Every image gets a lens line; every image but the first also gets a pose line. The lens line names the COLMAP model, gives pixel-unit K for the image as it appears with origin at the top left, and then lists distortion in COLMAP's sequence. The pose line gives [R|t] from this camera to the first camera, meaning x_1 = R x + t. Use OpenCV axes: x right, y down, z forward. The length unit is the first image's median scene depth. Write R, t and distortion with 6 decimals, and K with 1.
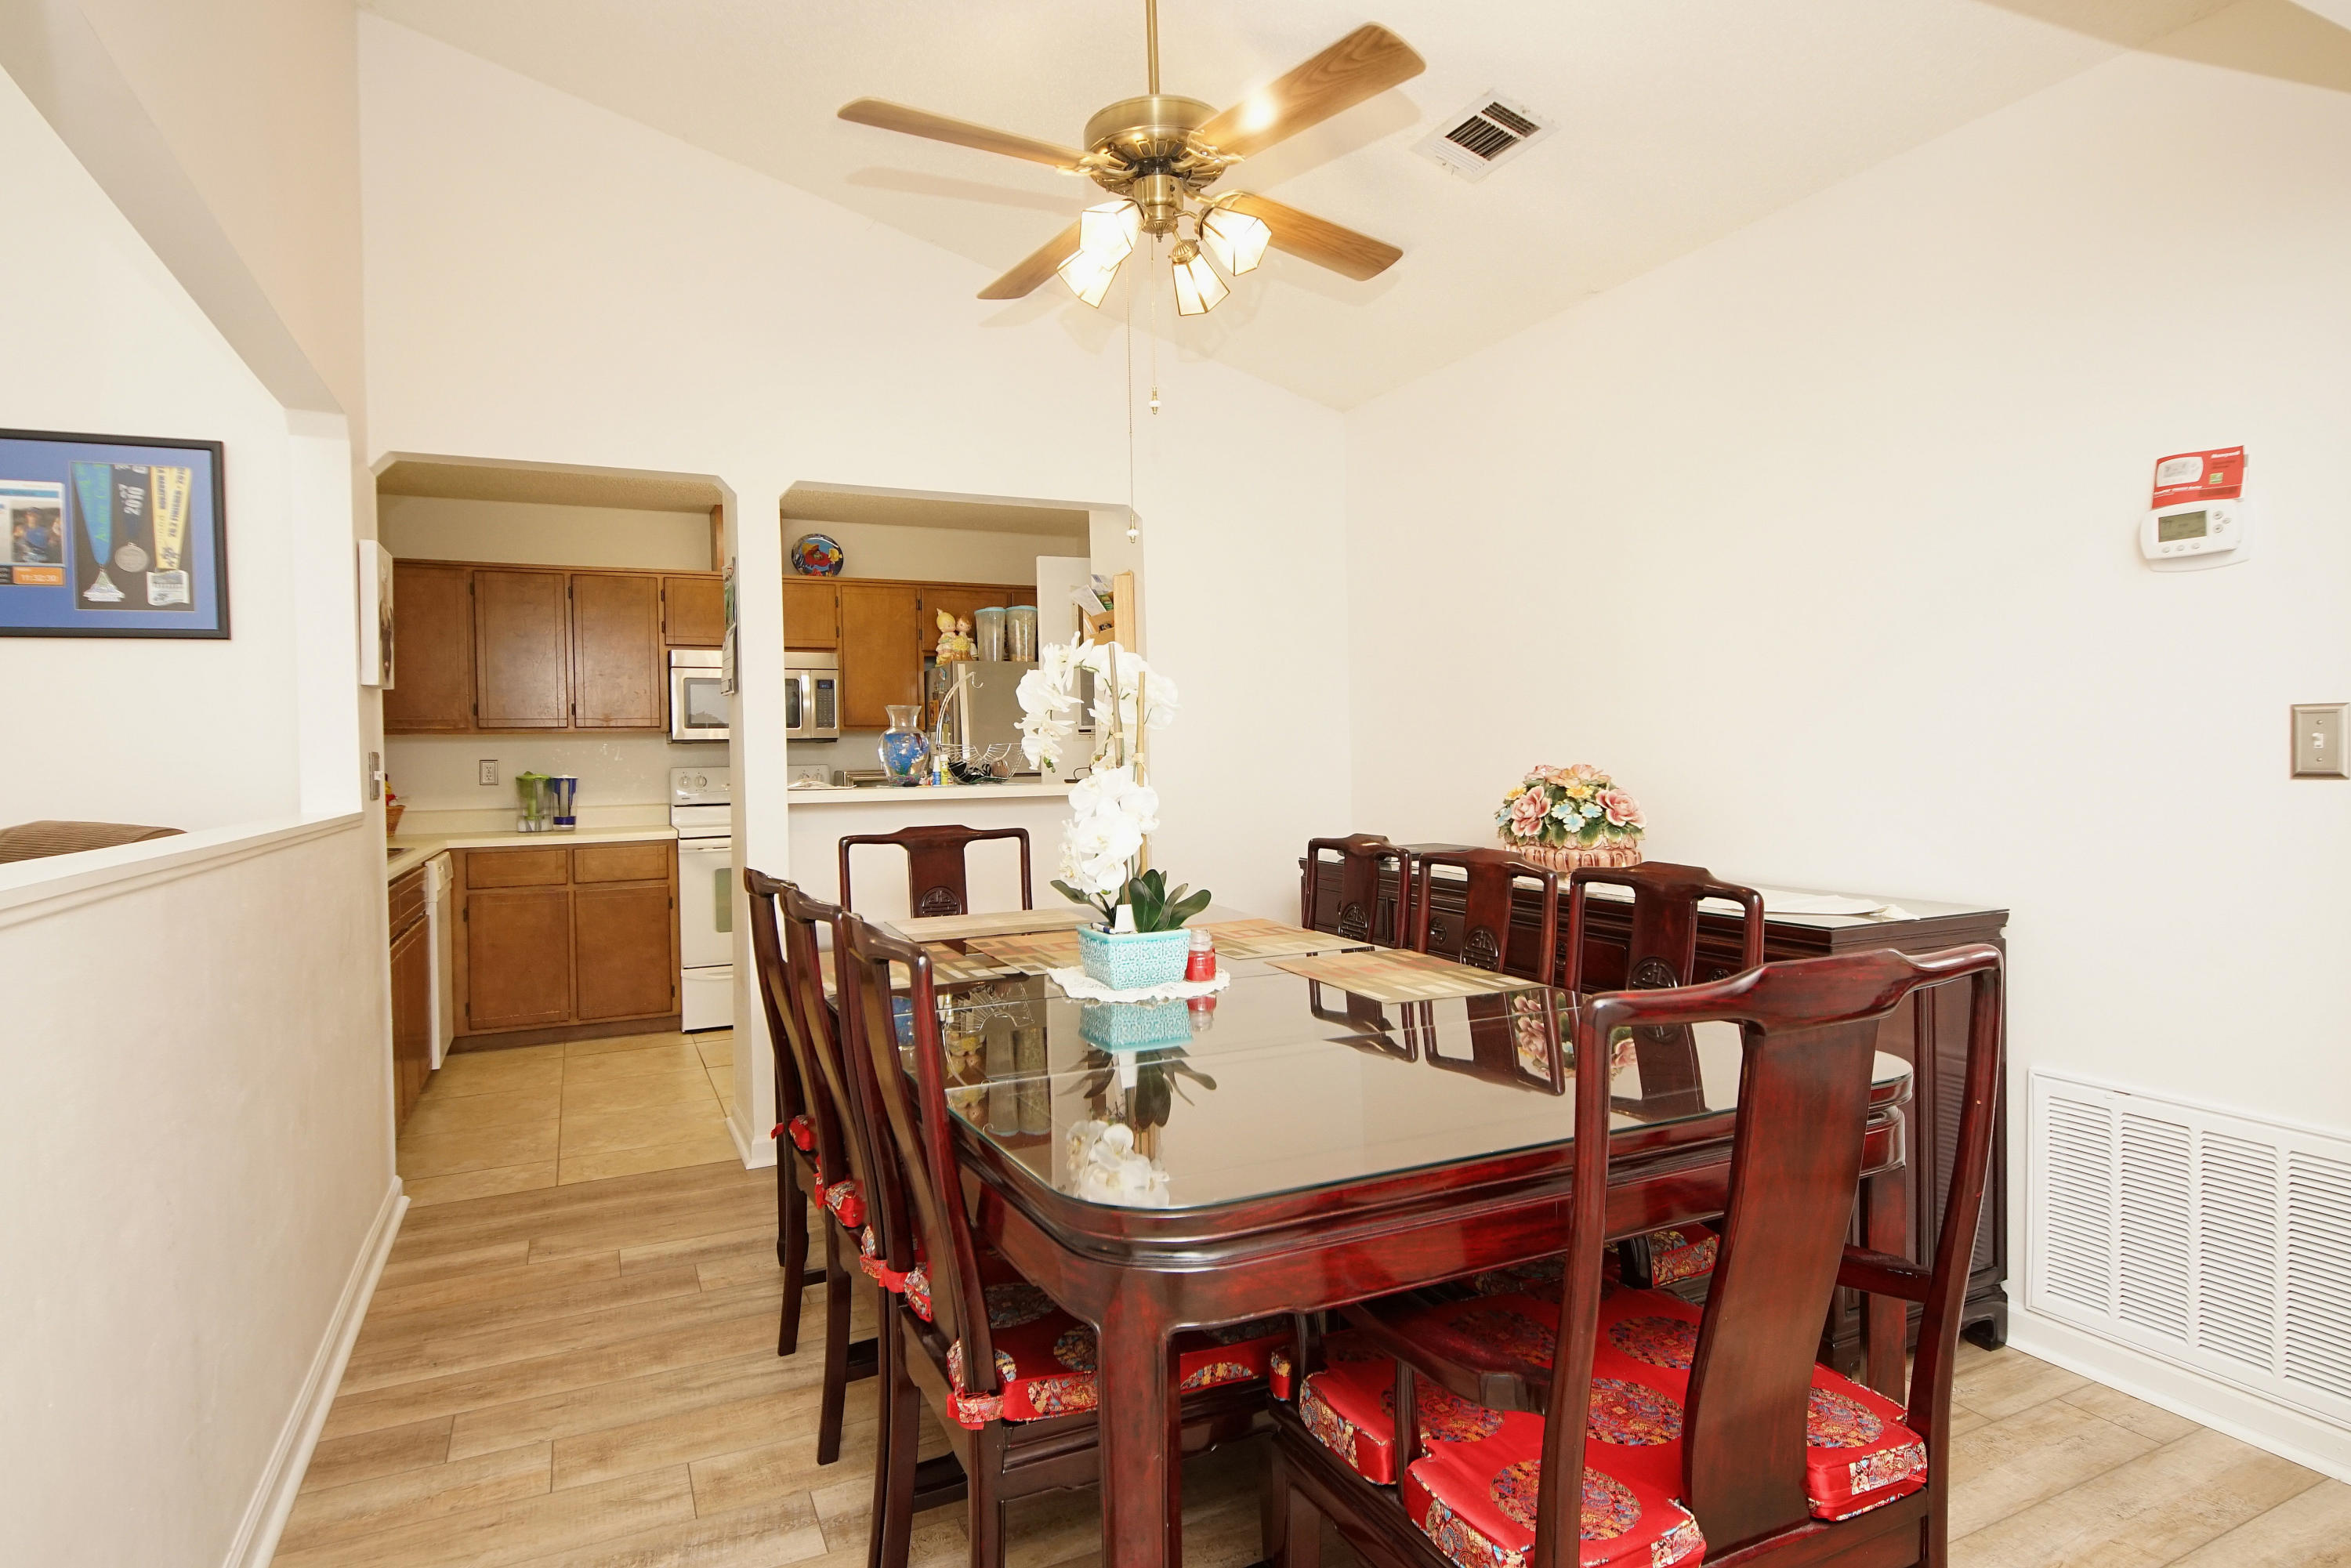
lens RADIAL K [[1268.3, 0, 1142.5], [0, 1268.3, 768.6], [0, 0, 1]] dist [0.035894, -0.031361]
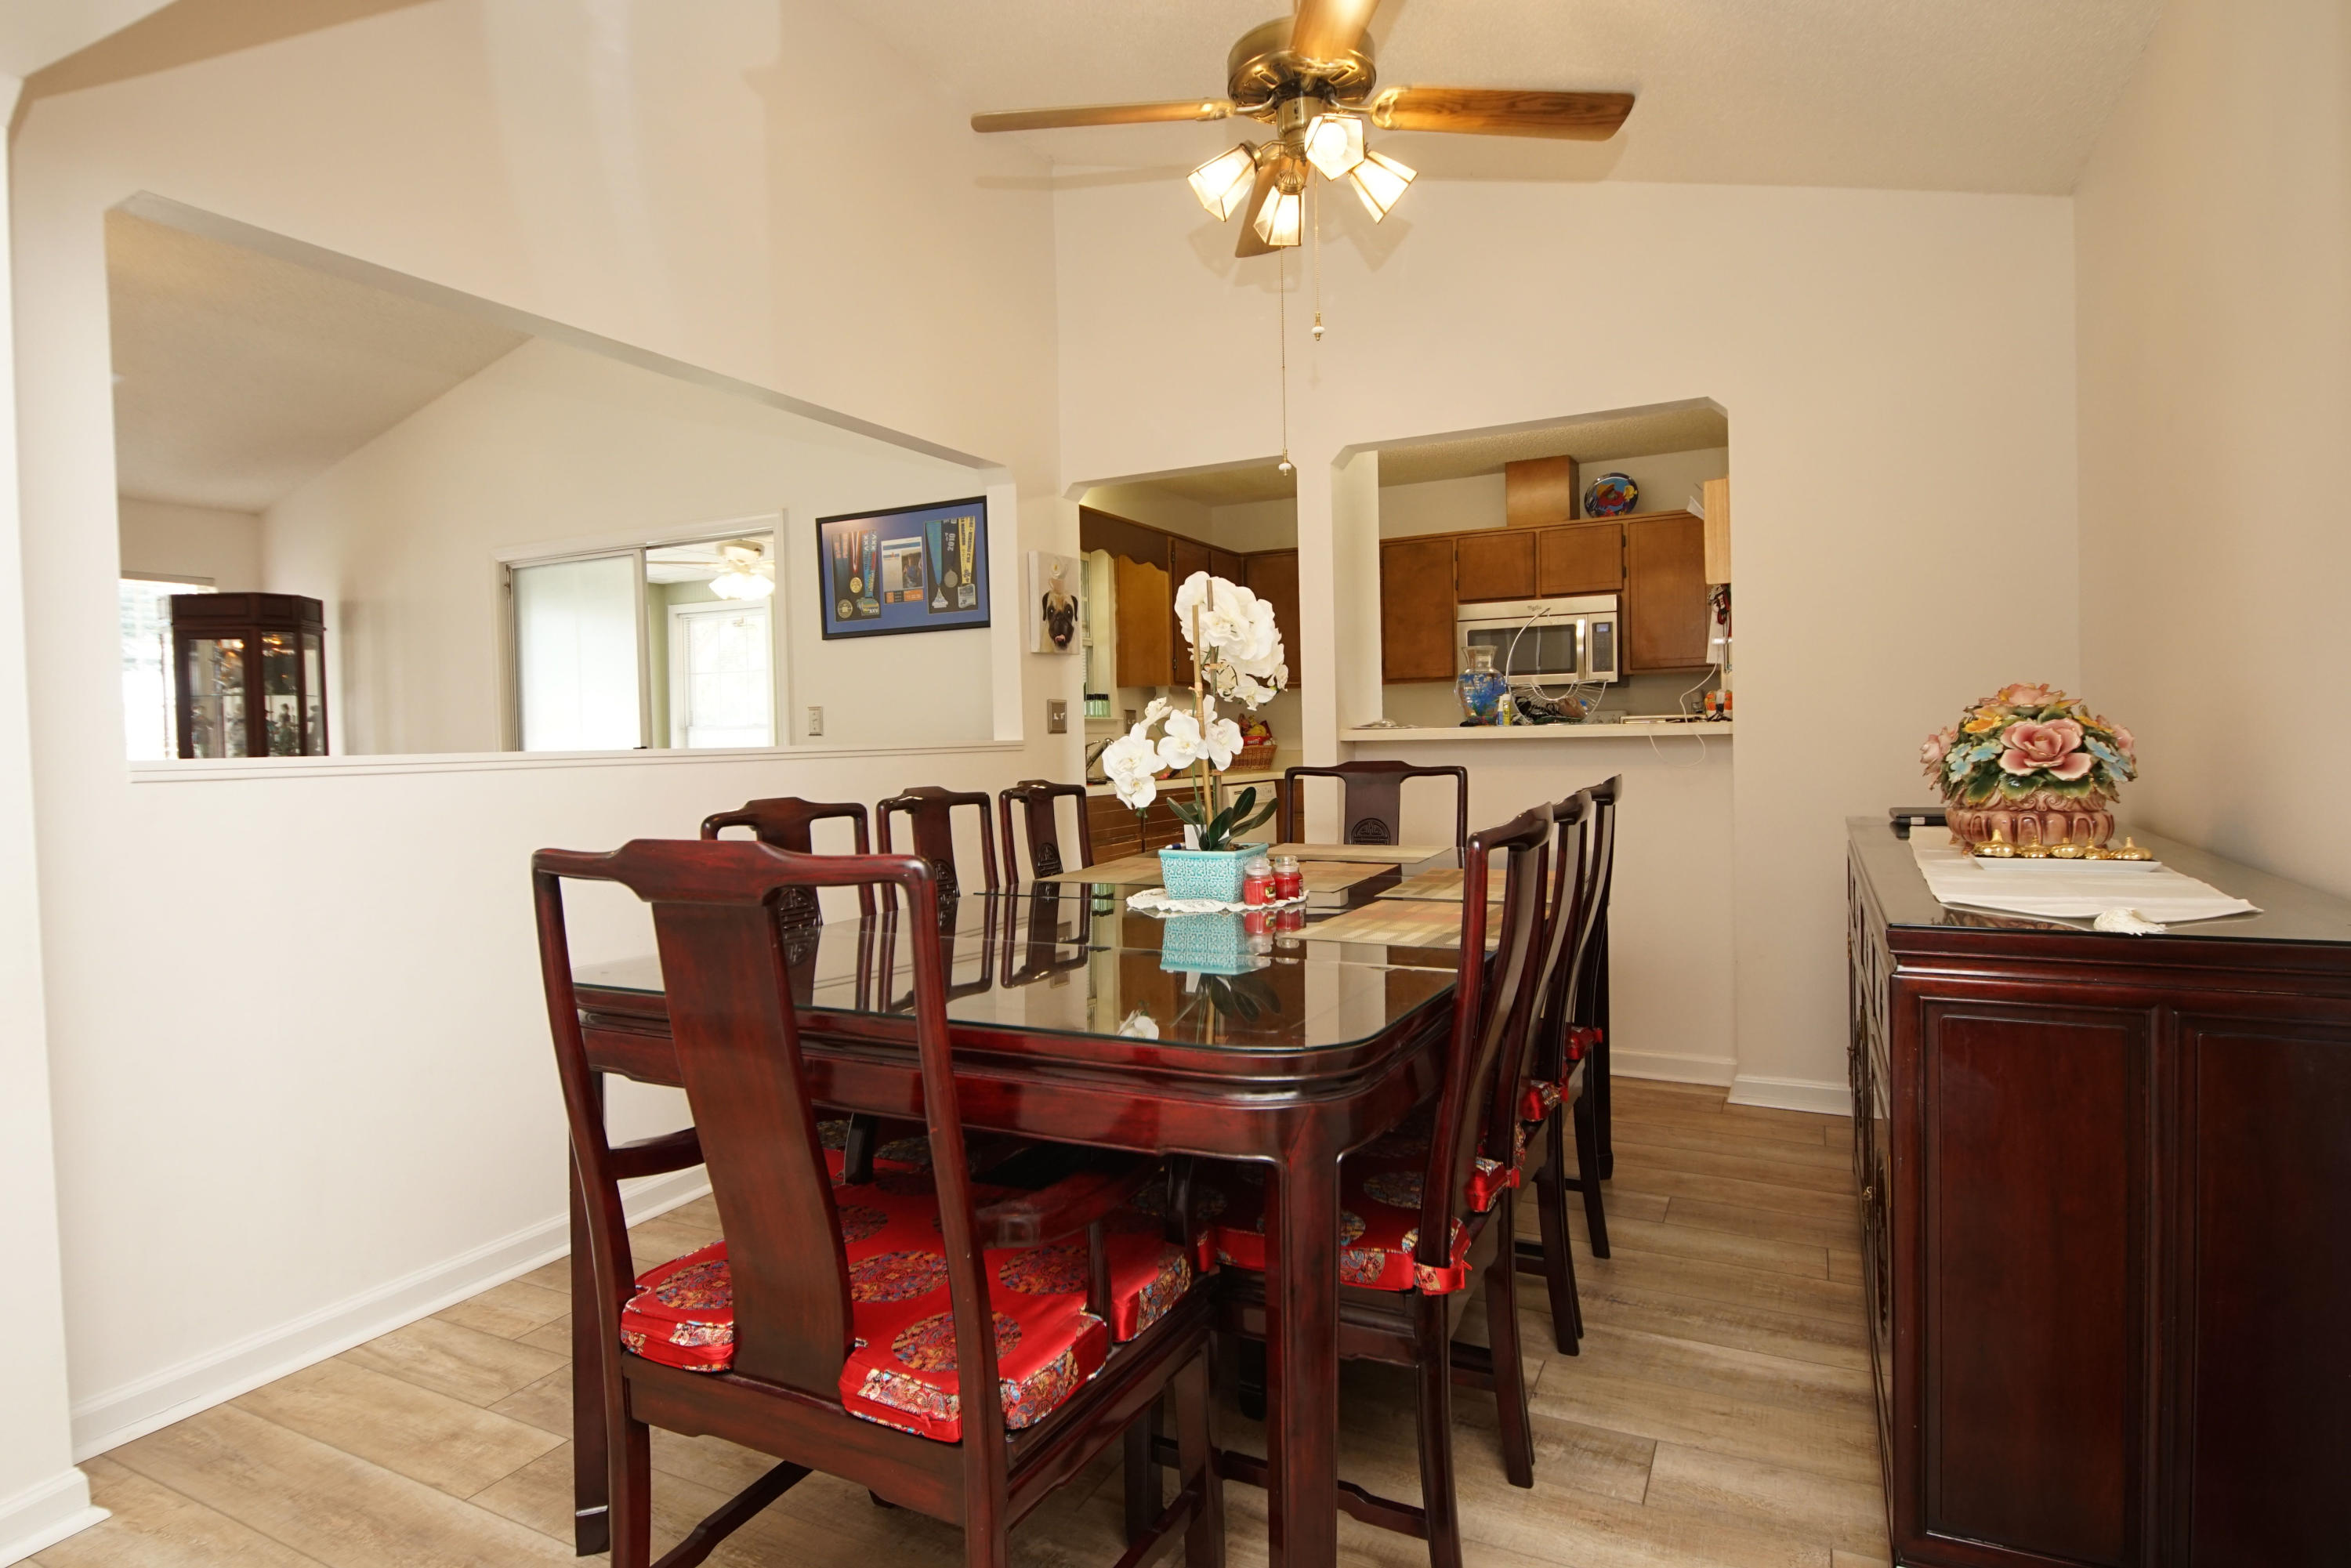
lens RADIAL K [[1268.3, 0, 1157.8], [0, 1268.3, 768.3], [0, 0, 1]] dist [0.035894, -0.031361]
pose [[0.616982, 0.023034, -0.786640, 0.589993], [0.002803, 0.999501, 0.031465, 0.018955], [0.786972, -0.021618, 0.616609, 0.232064]]
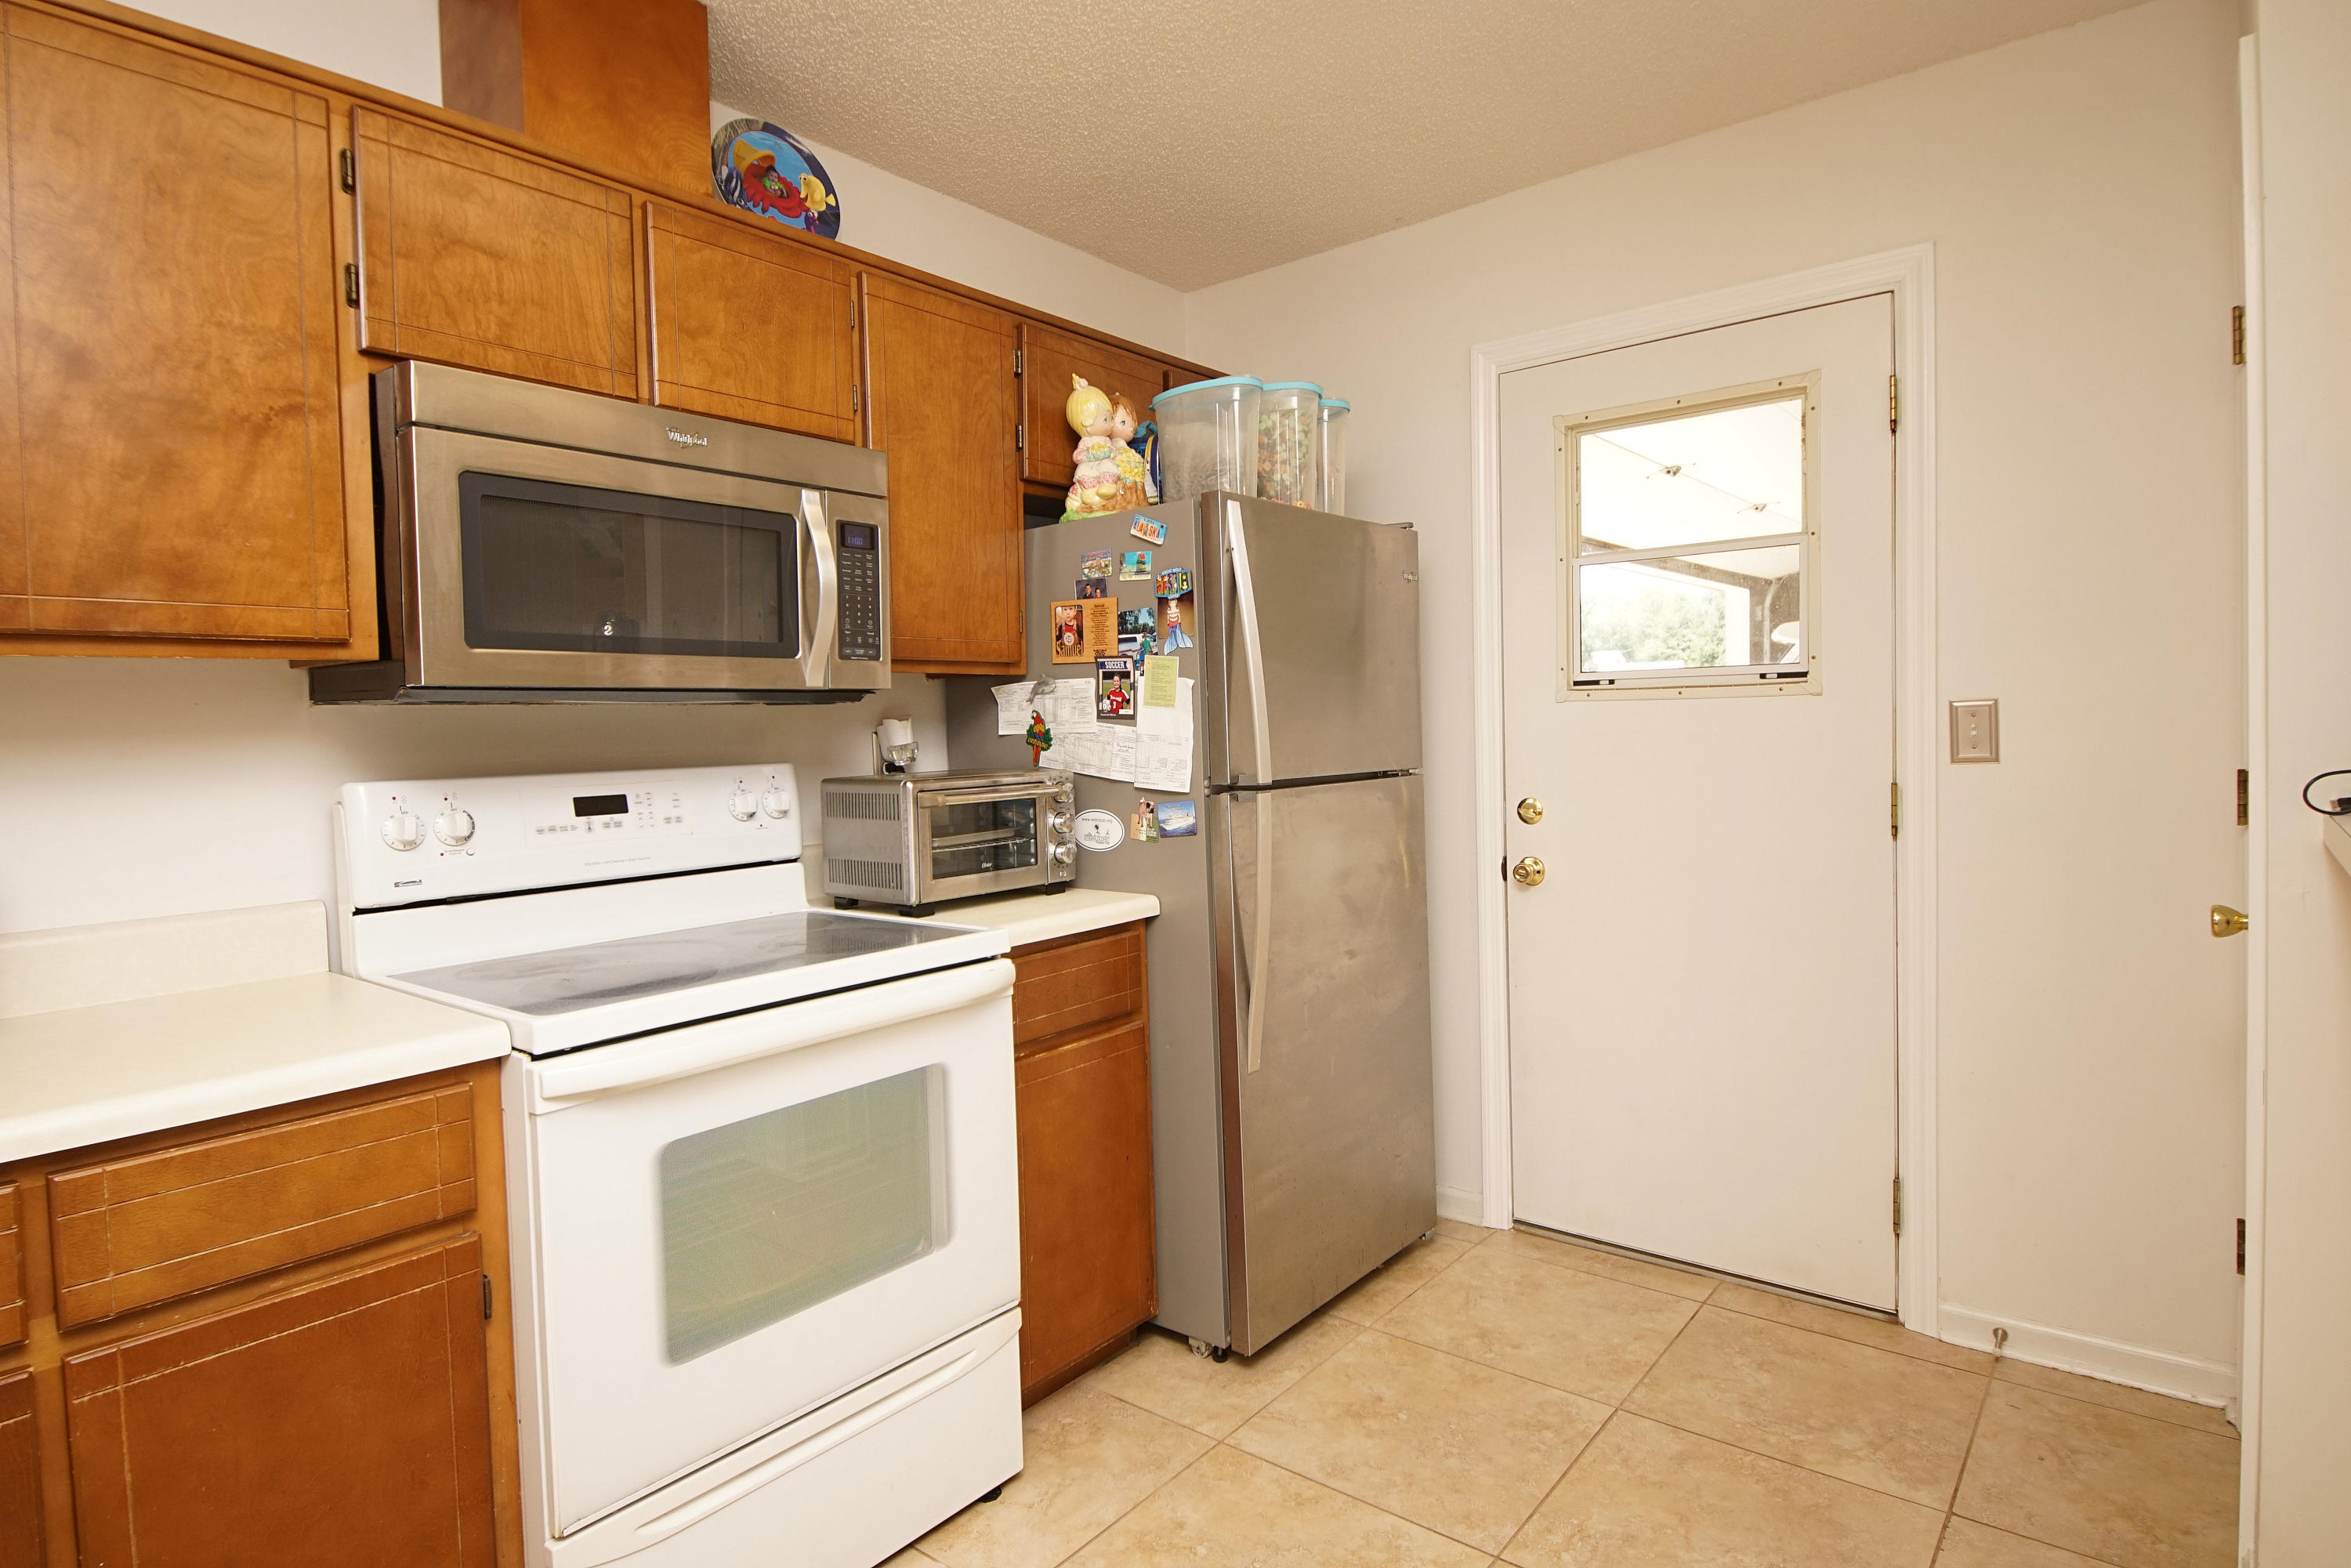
lens RADIAL K [[1268.3, 0, 1166.2], [0, 1268.3, 775.1], [0, 0, 1]] dist [0.035894, -0.031361]
pose [[0.896662, -0.024625, 0.442029, -0.622243], [0.015862, 0.999598, 0.023510, -0.012927], [-0.442431, -0.014069, 0.896692, 1.211936]]
